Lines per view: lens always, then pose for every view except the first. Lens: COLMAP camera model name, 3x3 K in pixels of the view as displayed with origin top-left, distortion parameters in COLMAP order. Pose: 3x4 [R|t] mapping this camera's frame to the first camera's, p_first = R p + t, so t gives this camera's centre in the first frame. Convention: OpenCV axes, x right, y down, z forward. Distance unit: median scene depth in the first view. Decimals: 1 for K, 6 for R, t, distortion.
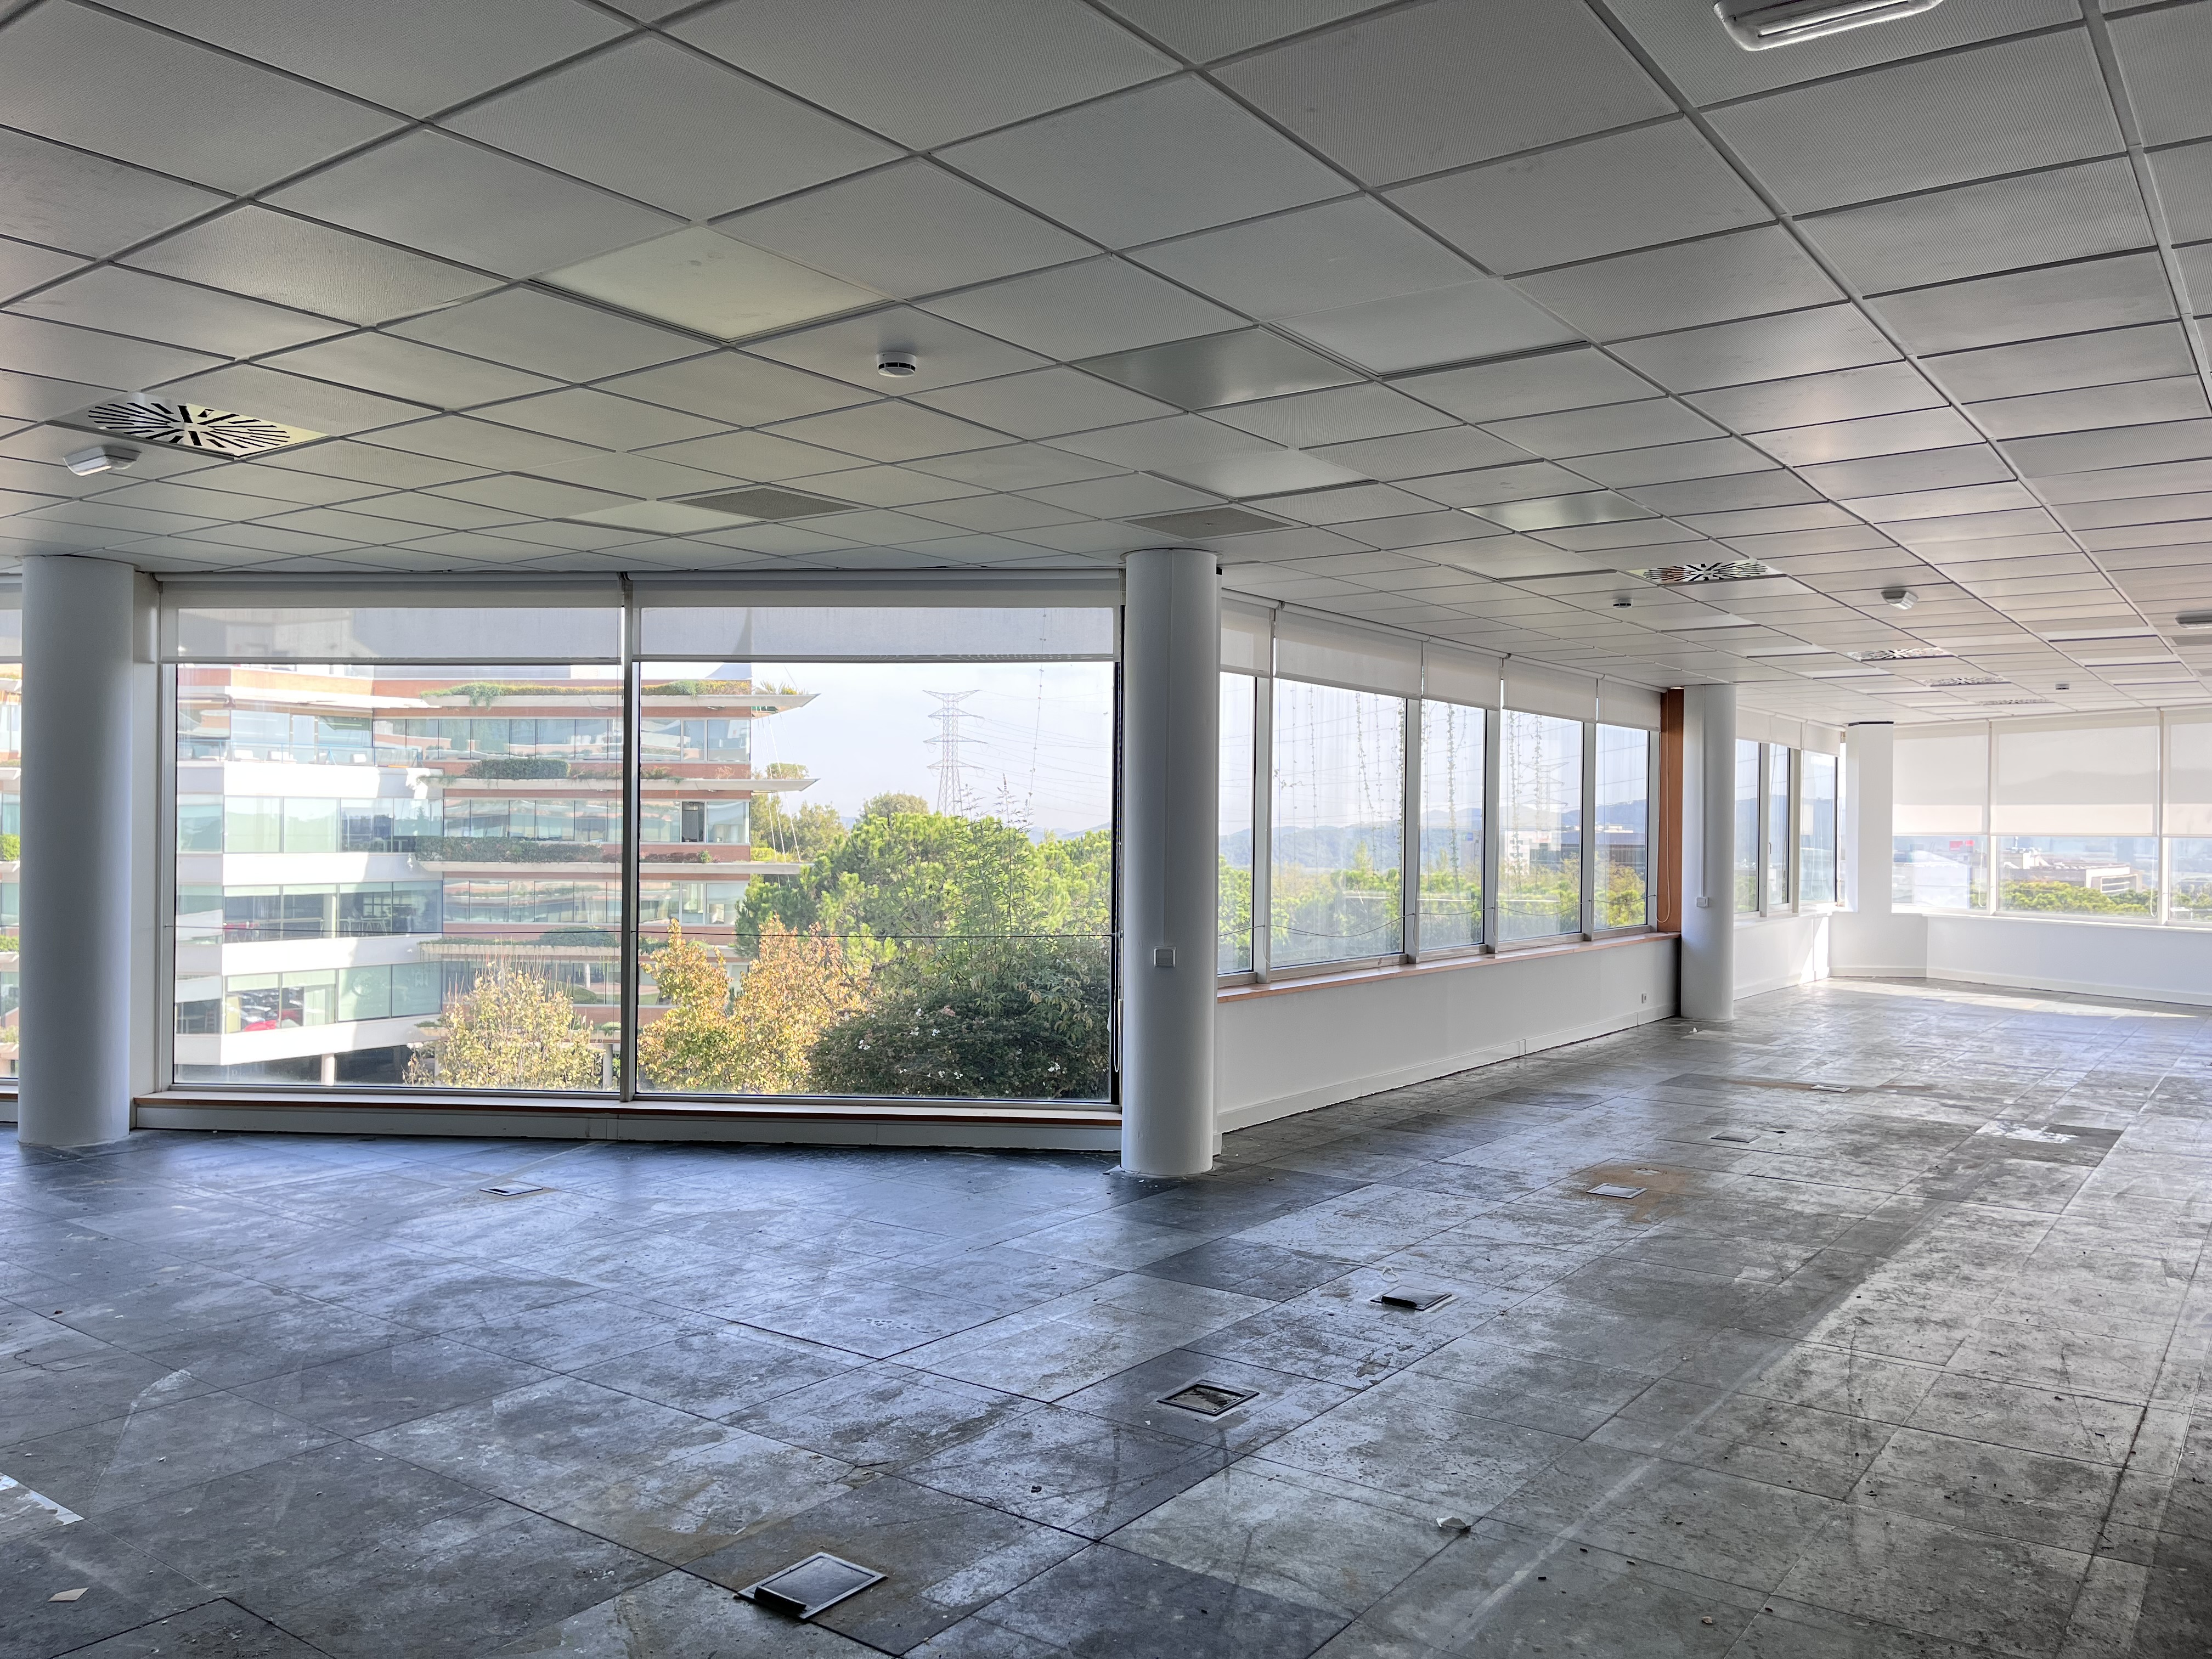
lens RADIAL K [[1676.3, 0, 1125.0], [0, 1676.3, 828.8], [0, 0, 1]] dist [0.072418, -0.090735]
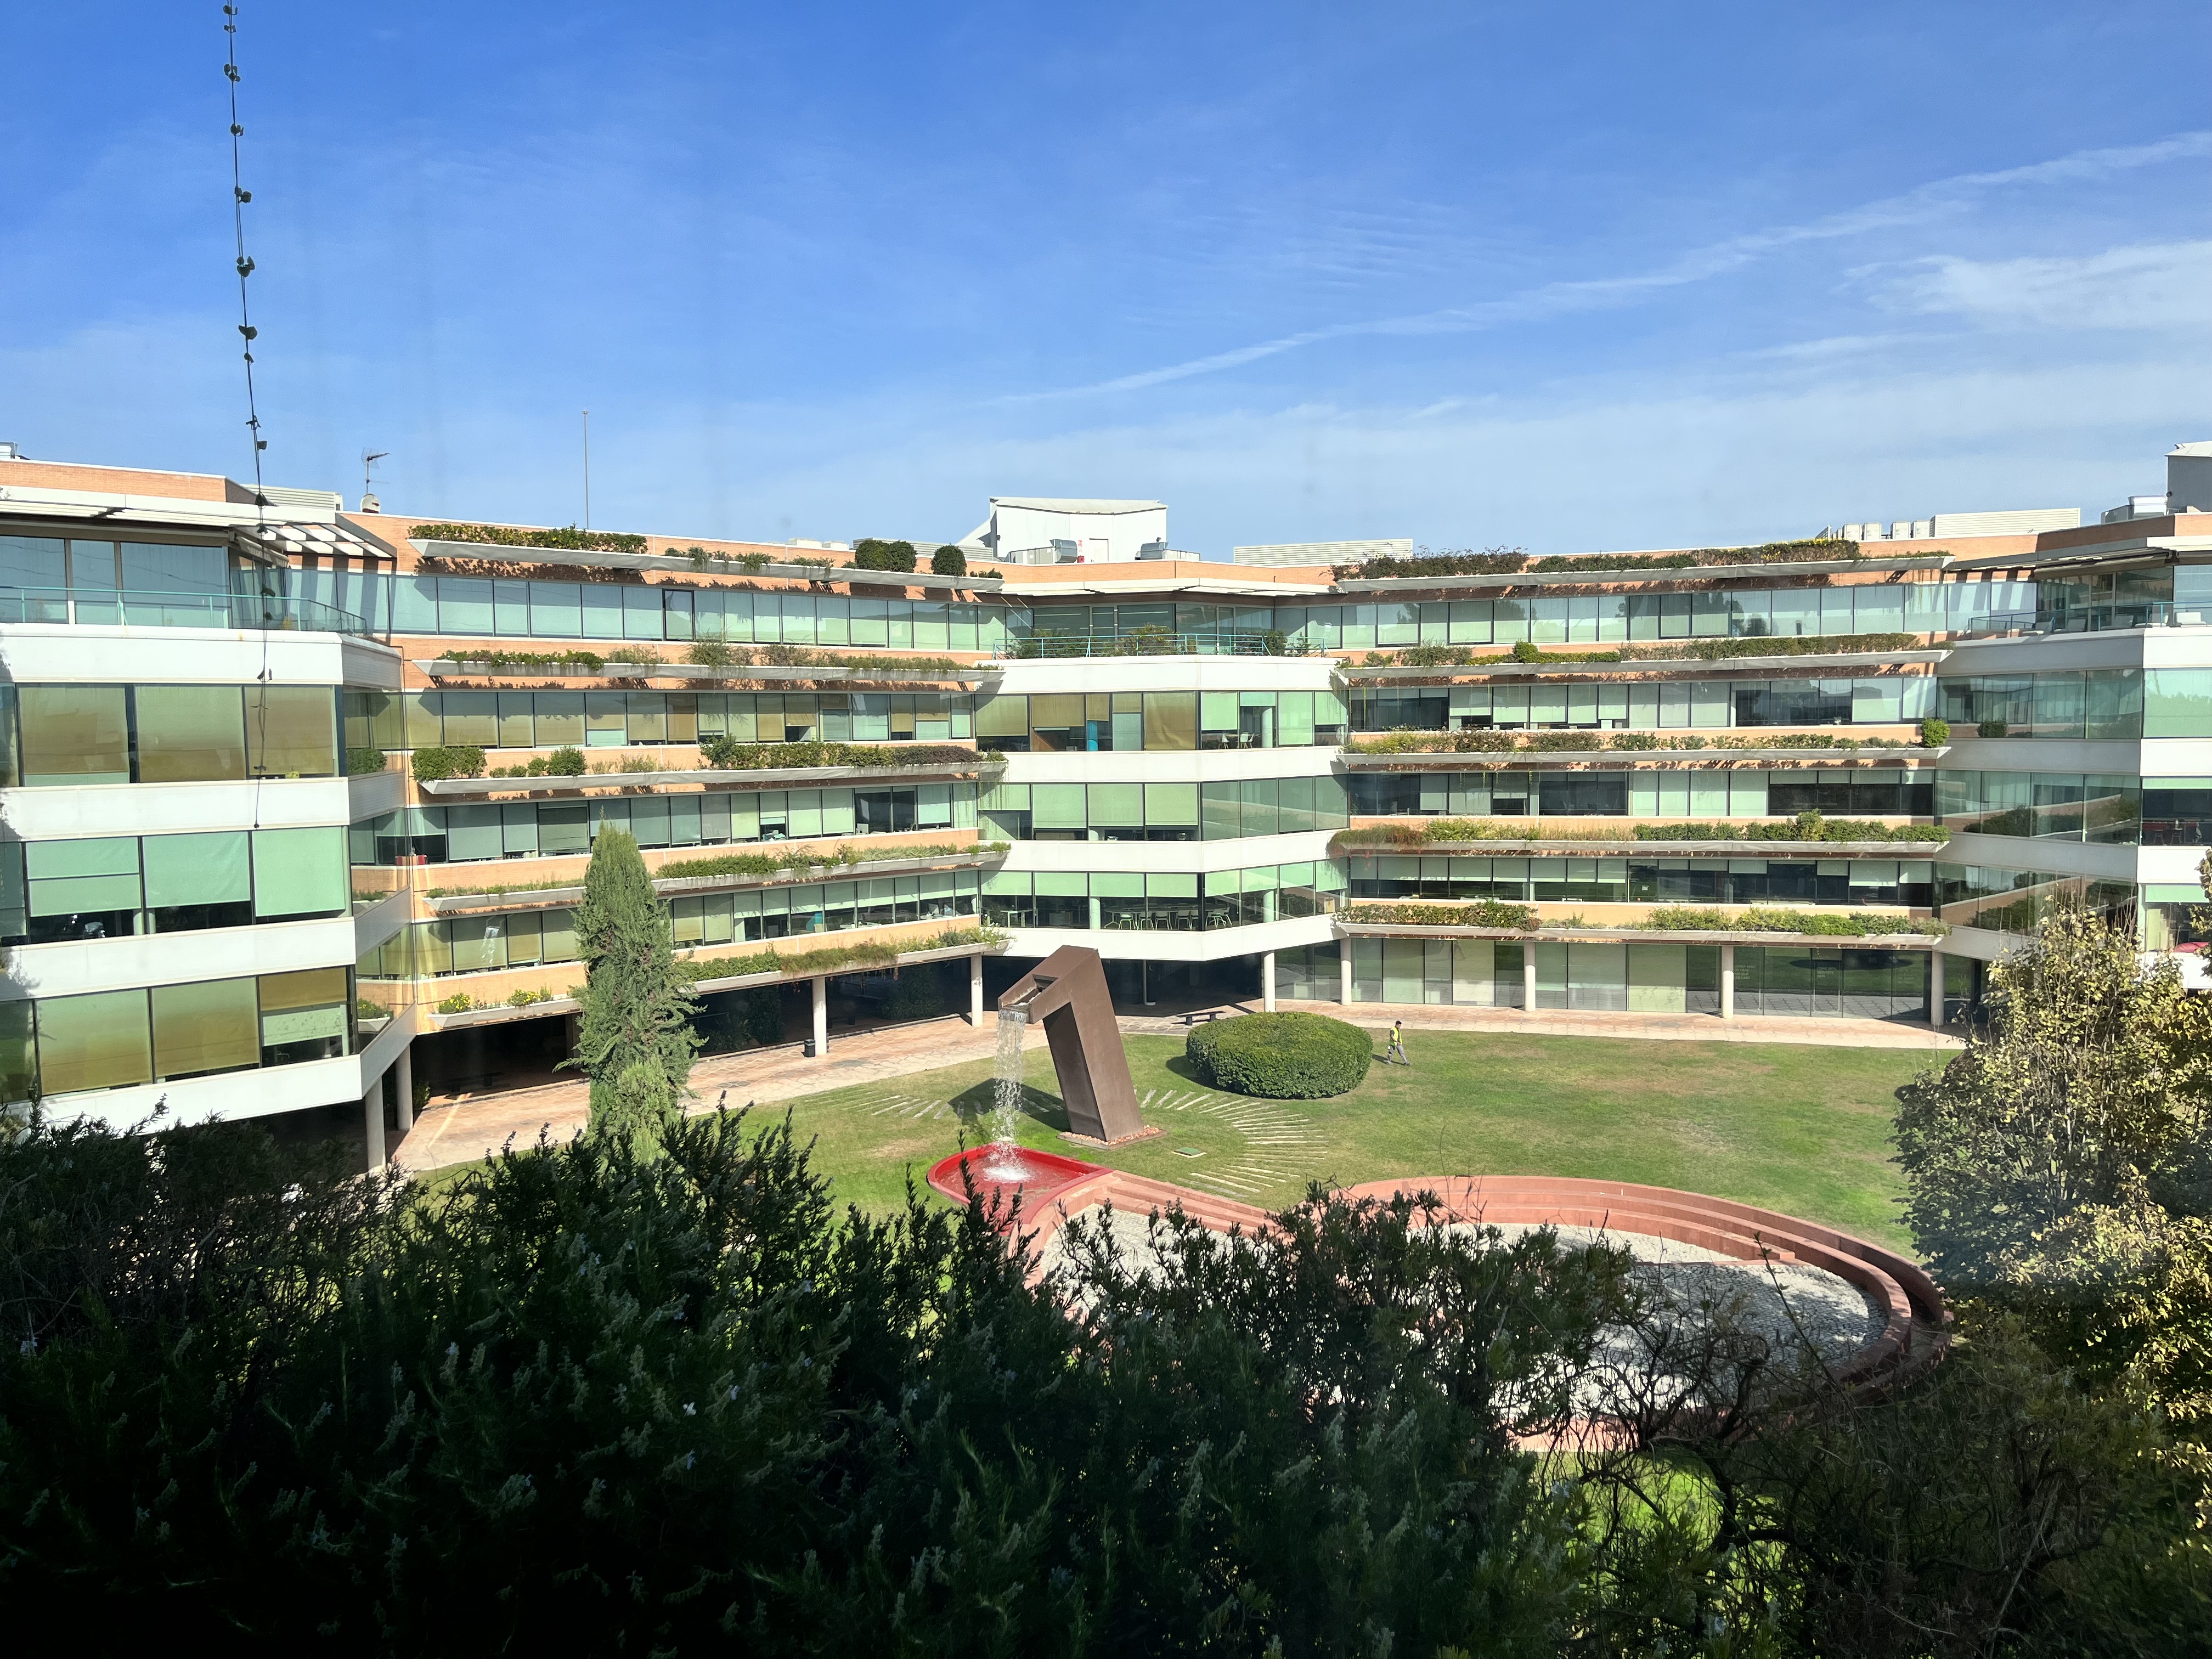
lens RADIAL K [[1676.3, 0, 1139.8], [0, 1676.3, 834.5], [0, 0, 1]] dist [0.072418, -0.090735]
pose [[0.339507, 0.049263, -0.939312, 0.353815], [0.017600, 0.998120, 0.058708, 0.014752], [0.940439, -0.036464, 0.338002, 0.946138]]
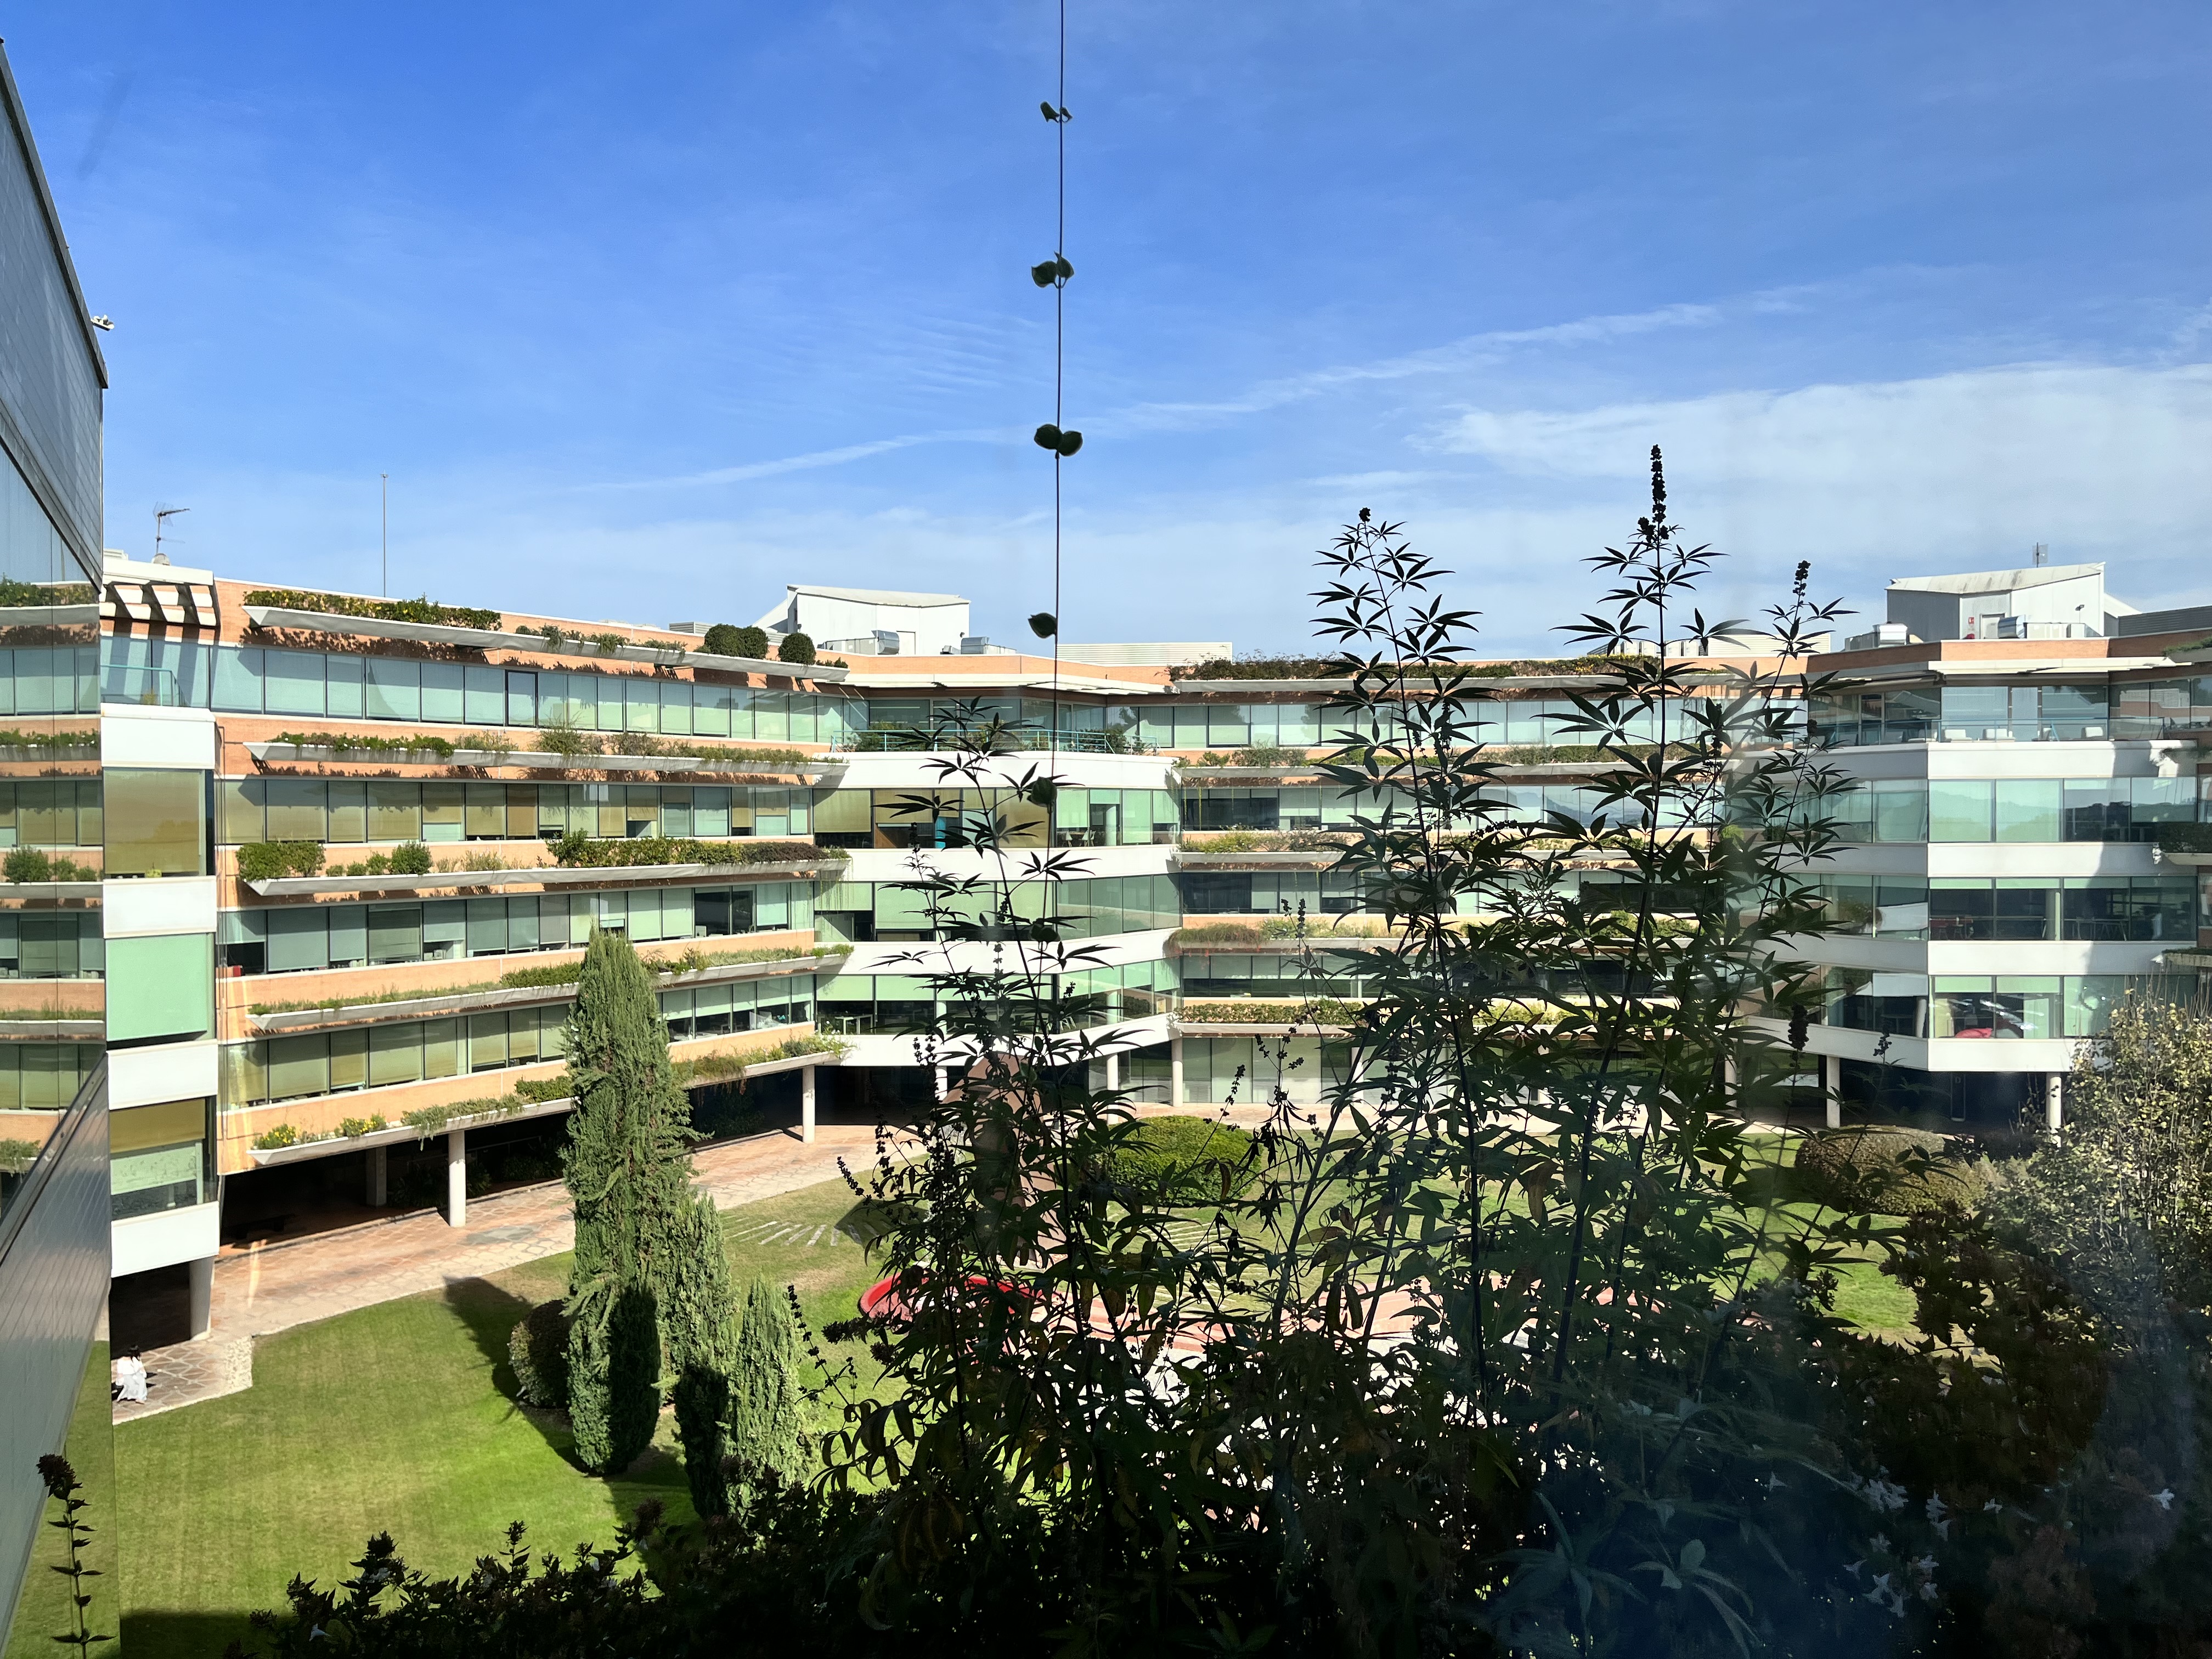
lens RADIAL K [[1676.3, 0, 1103.4], [0, 1676.3, 845.7], [0, 0, 1]] dist [0.072418, -0.090735]
pose [[0.536623, 0.003262, -0.843816, 0.024275], [0.010657, 0.999887, 0.010643, 0.005695], [0.843755, -0.014704, 0.536527, 0.478864]]
